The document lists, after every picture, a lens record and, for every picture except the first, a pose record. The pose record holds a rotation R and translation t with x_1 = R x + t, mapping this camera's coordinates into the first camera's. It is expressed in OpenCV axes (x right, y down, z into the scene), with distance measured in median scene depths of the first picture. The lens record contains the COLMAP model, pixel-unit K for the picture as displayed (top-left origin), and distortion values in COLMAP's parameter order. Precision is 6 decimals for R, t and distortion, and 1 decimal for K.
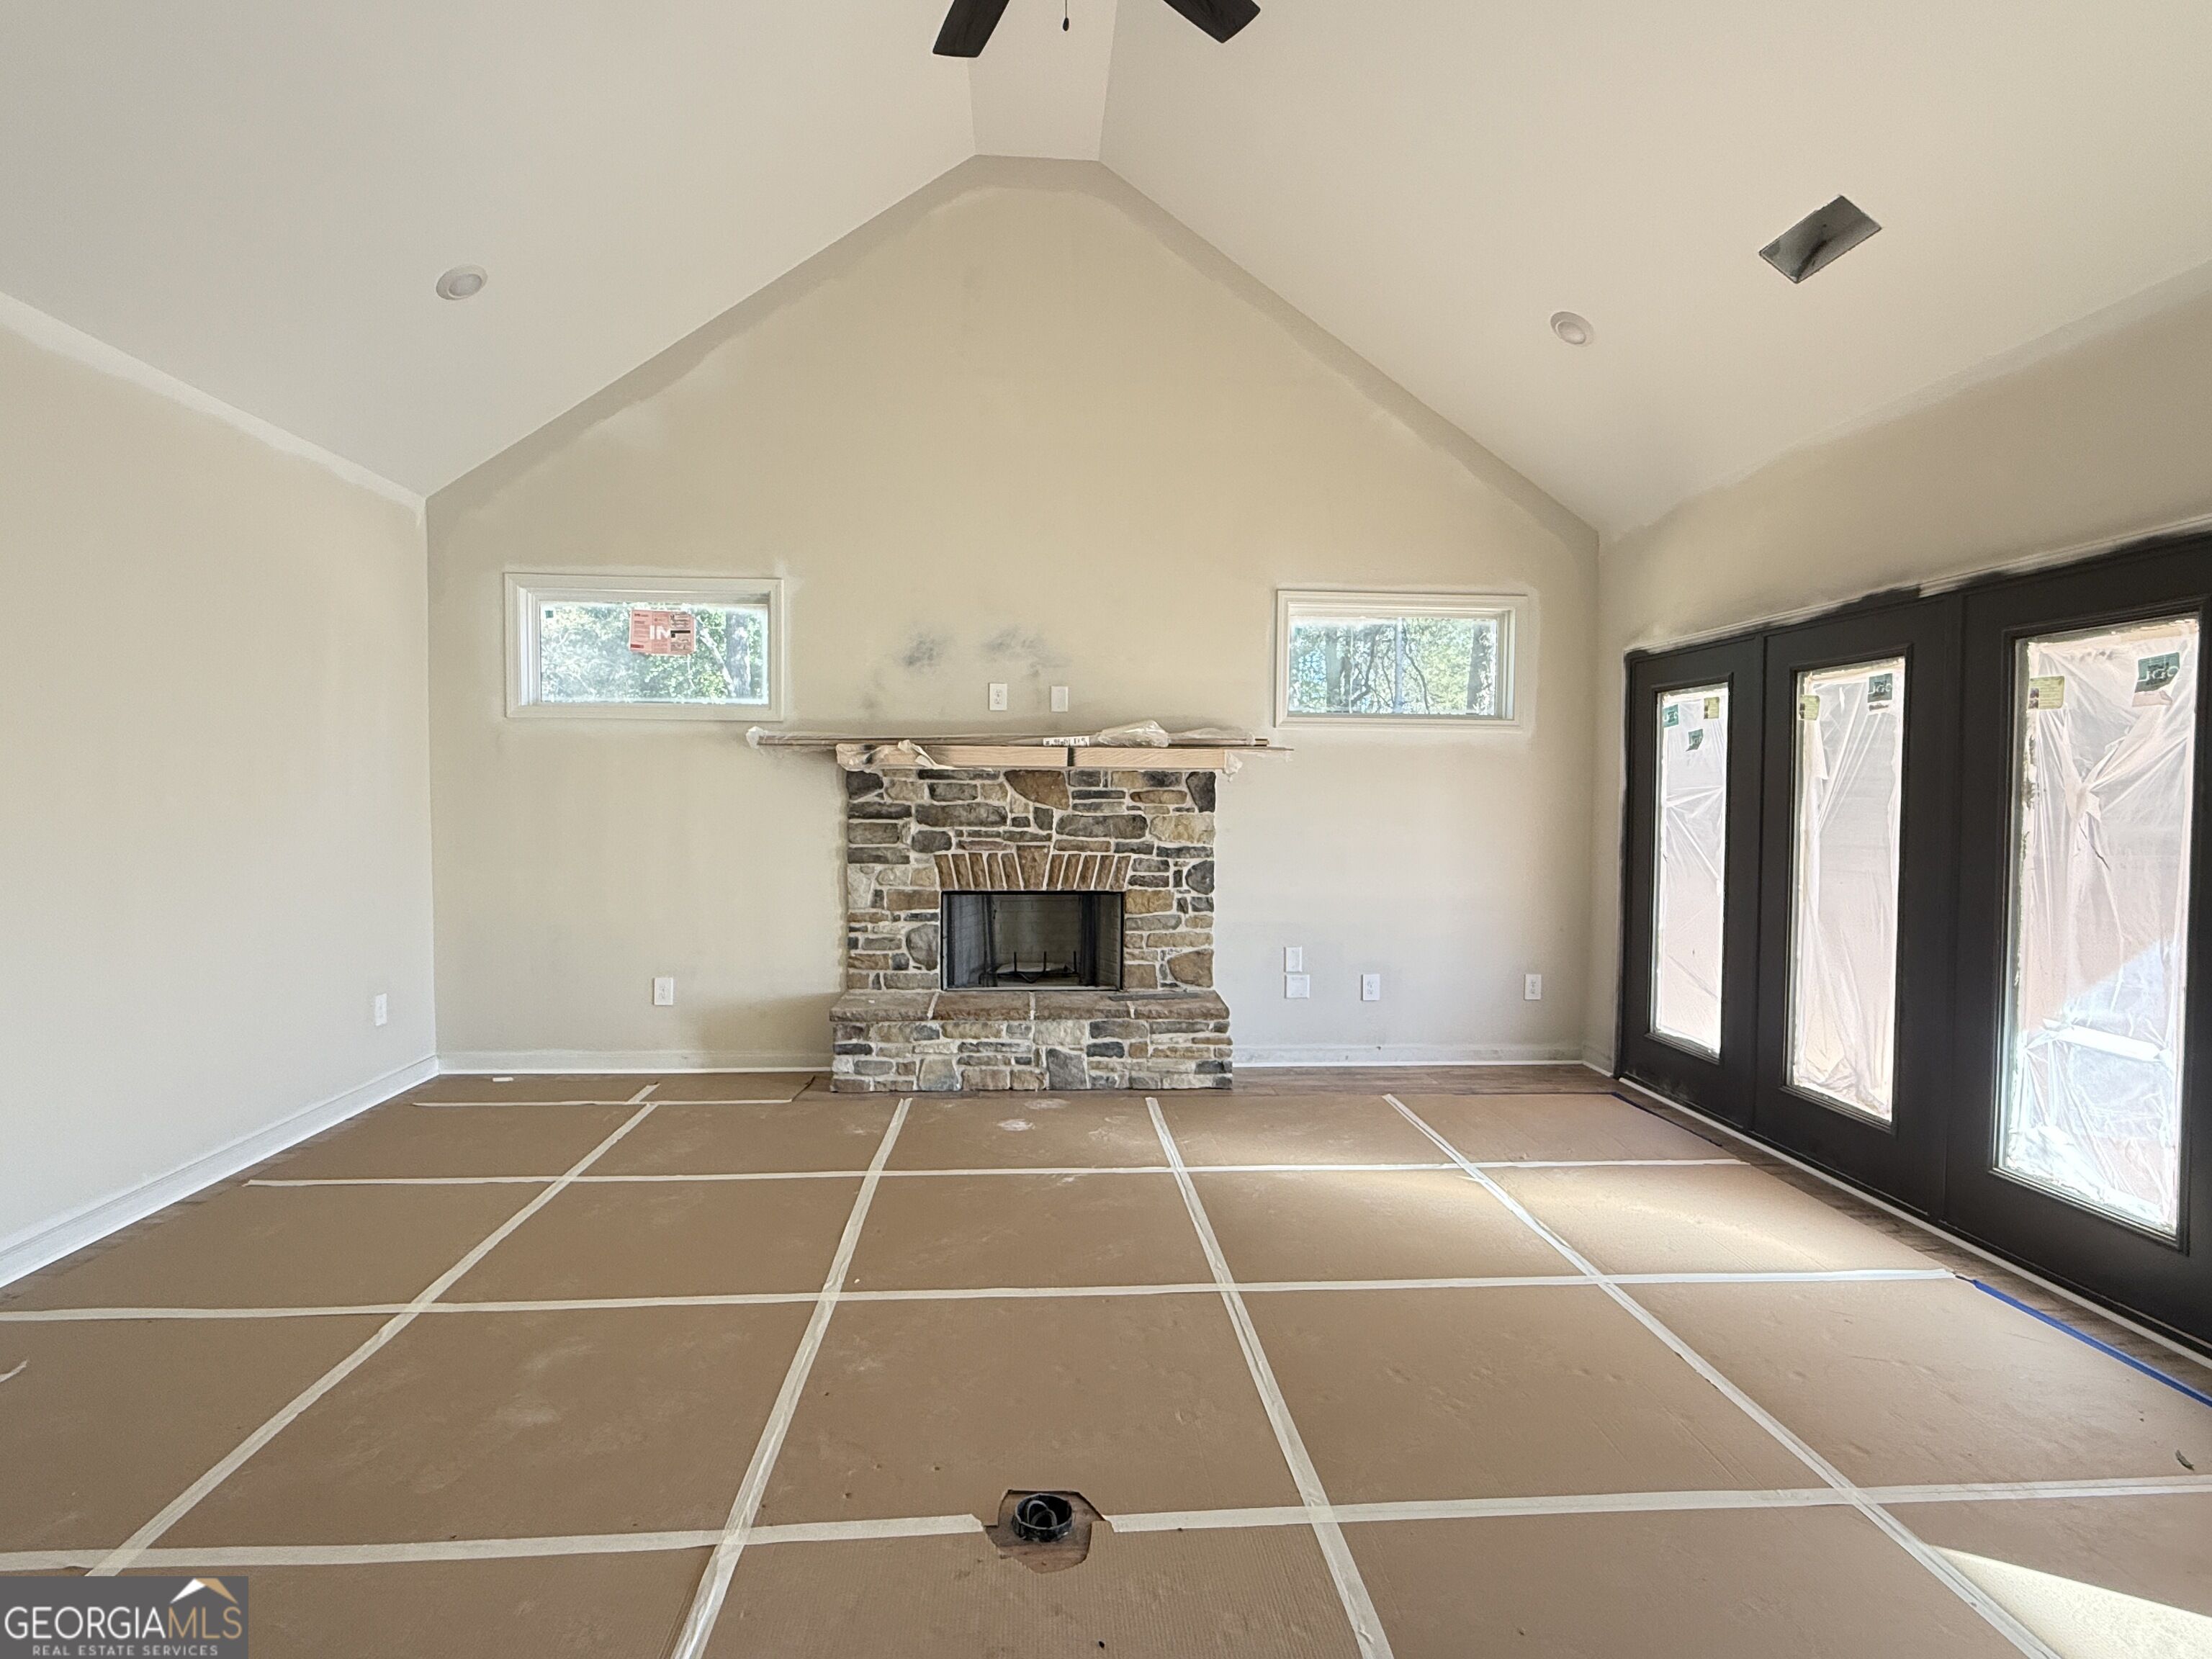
lens RADIAL K [[1127.1, 0, 1103.9], [0, 1127.1, 829.5], [0, 0, 1]] dist [-0.003578, 0.001805]
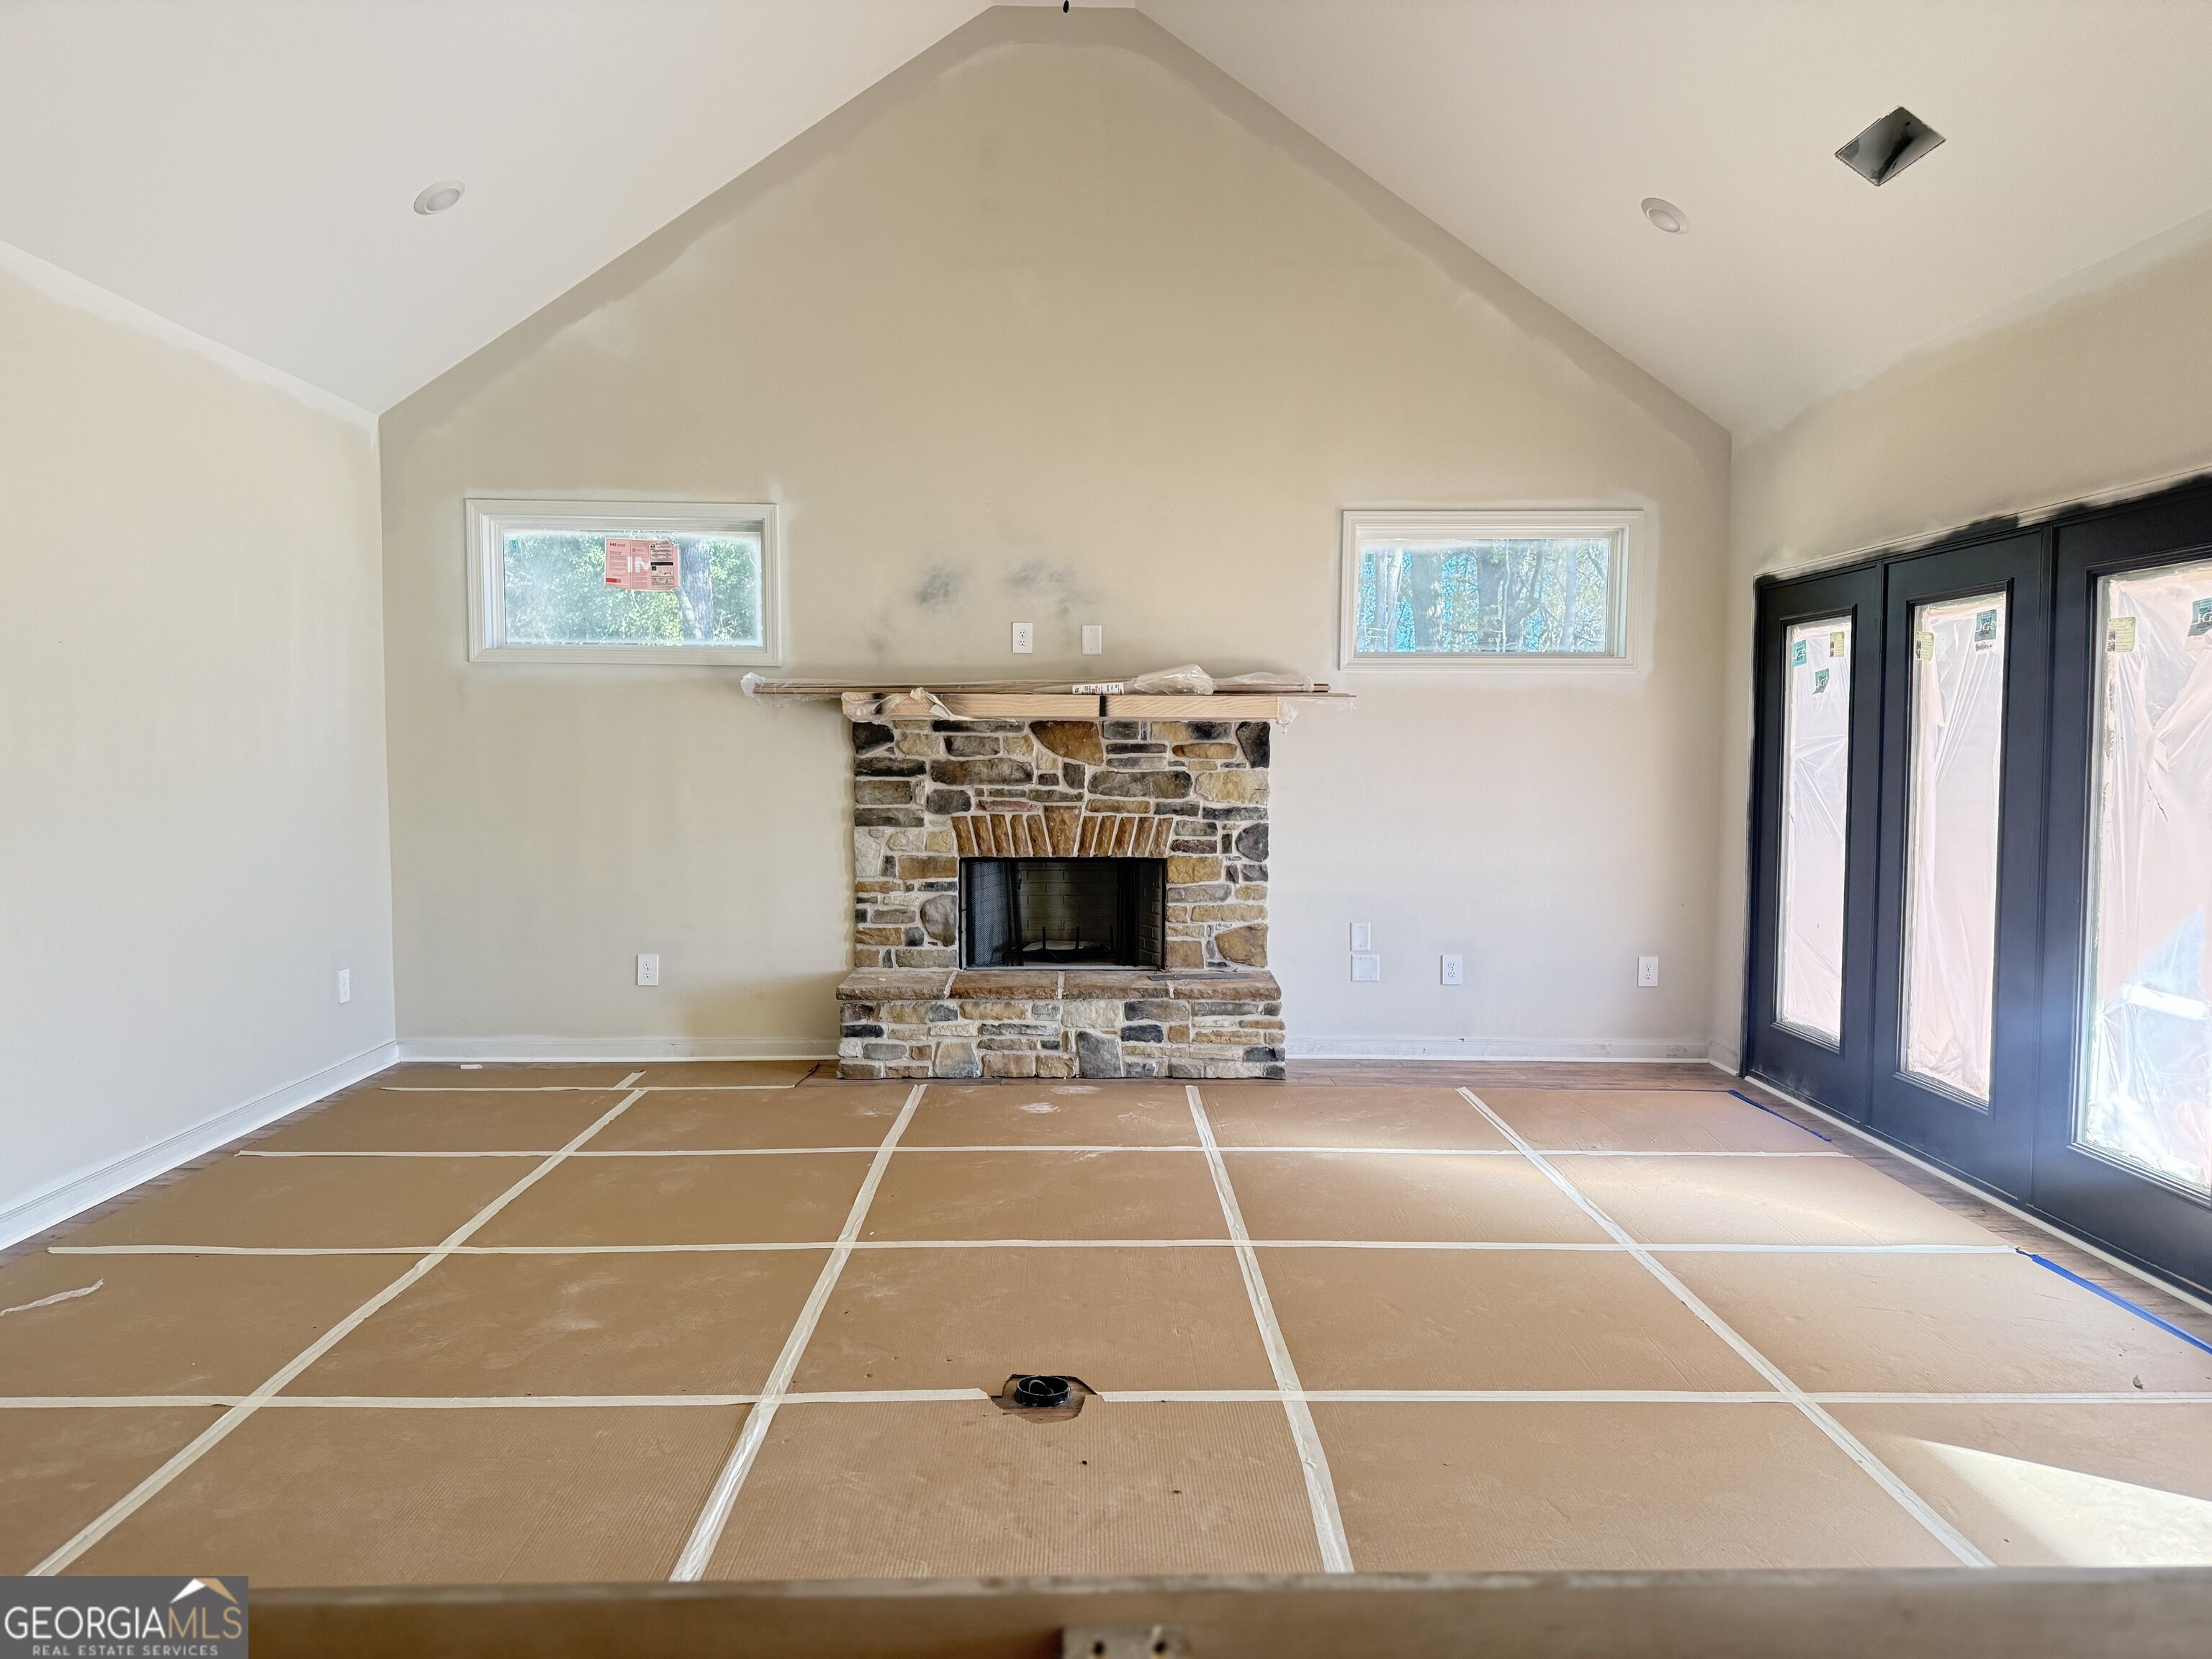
lens RADIAL K [[1545.3, 0, 1113.1], [0, 1545.3, 834.3], [0, 0, 1]] dist [0.095030, -0.093799]
pose [[0.998810, -0.000270, -0.048776, 0.037236], [0.001456, 0.999704, 0.024286, 0.007294], [0.048755, -0.024328, 0.998514, -0.215980]]
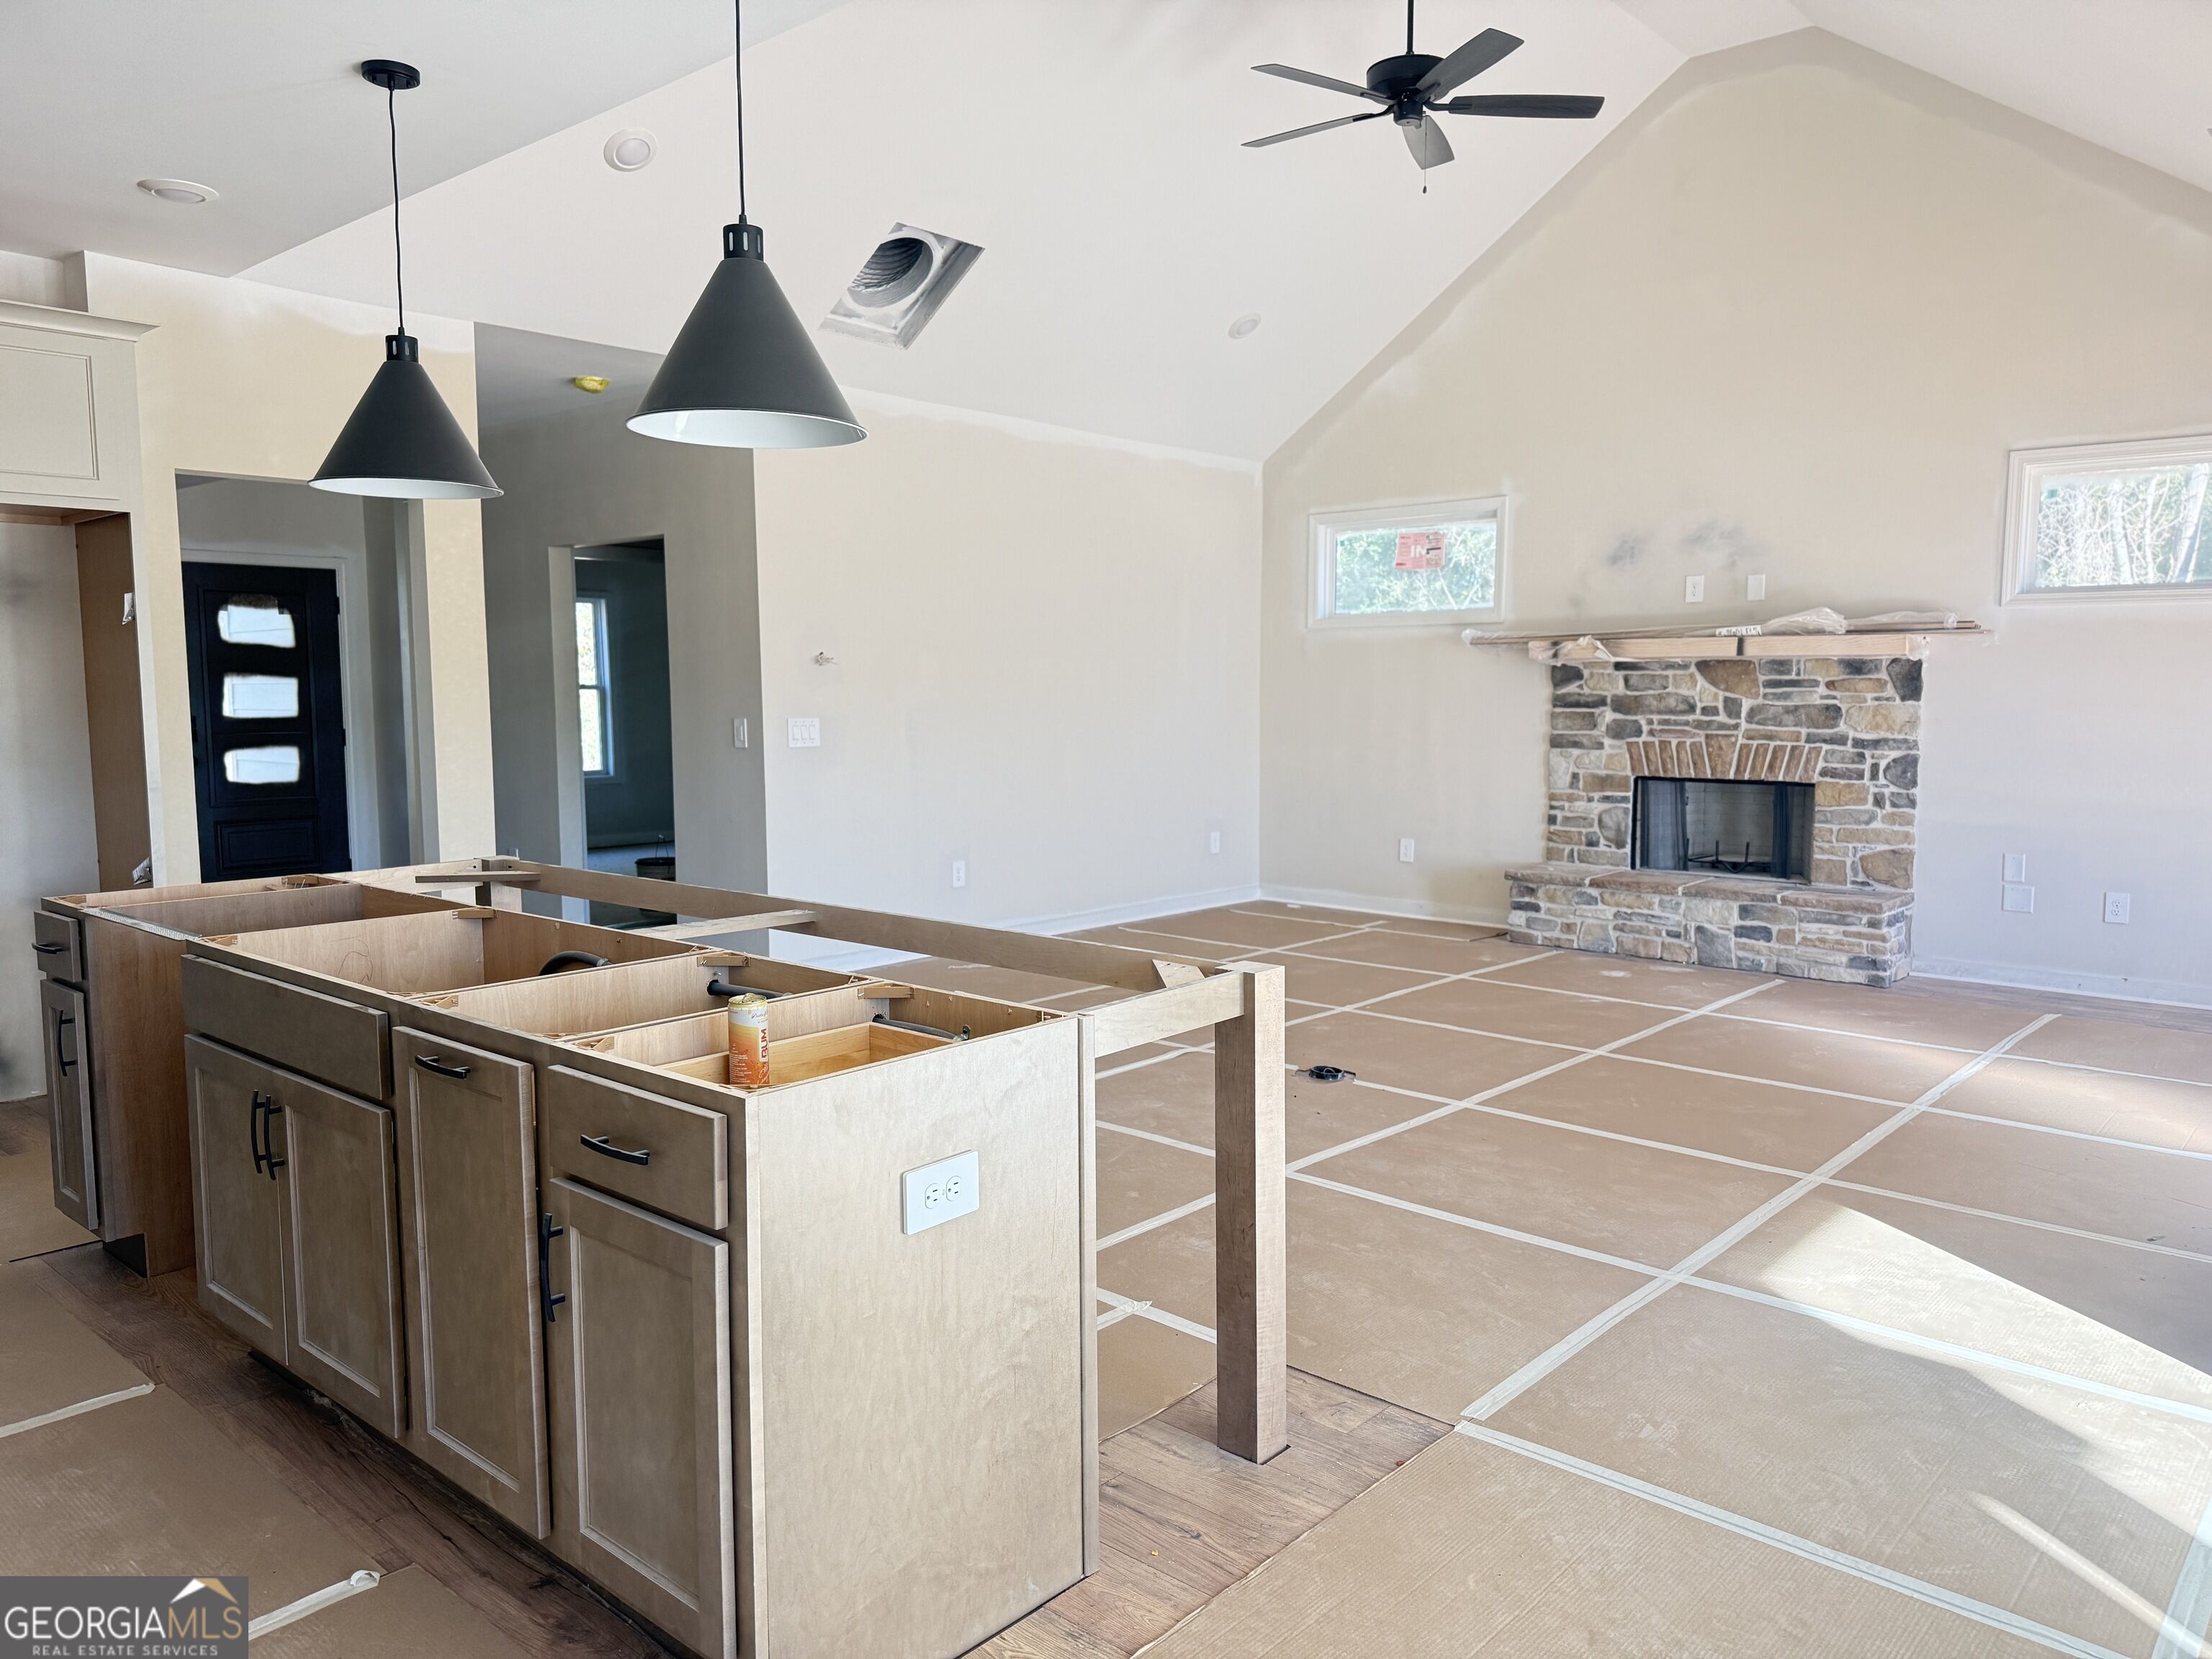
lens RADIAL K [[1545.3, 0, 1107.8], [0, 1545.3, 837.2], [0, 0, 1]] dist [0.095030, -0.093799]
pose [[0.697128, 0.063779, -0.714104, 0.584713], [-0.022376, 0.997486, 0.067245, 0.024959], [0.716598, -0.030899, 0.696802, -0.400513]]
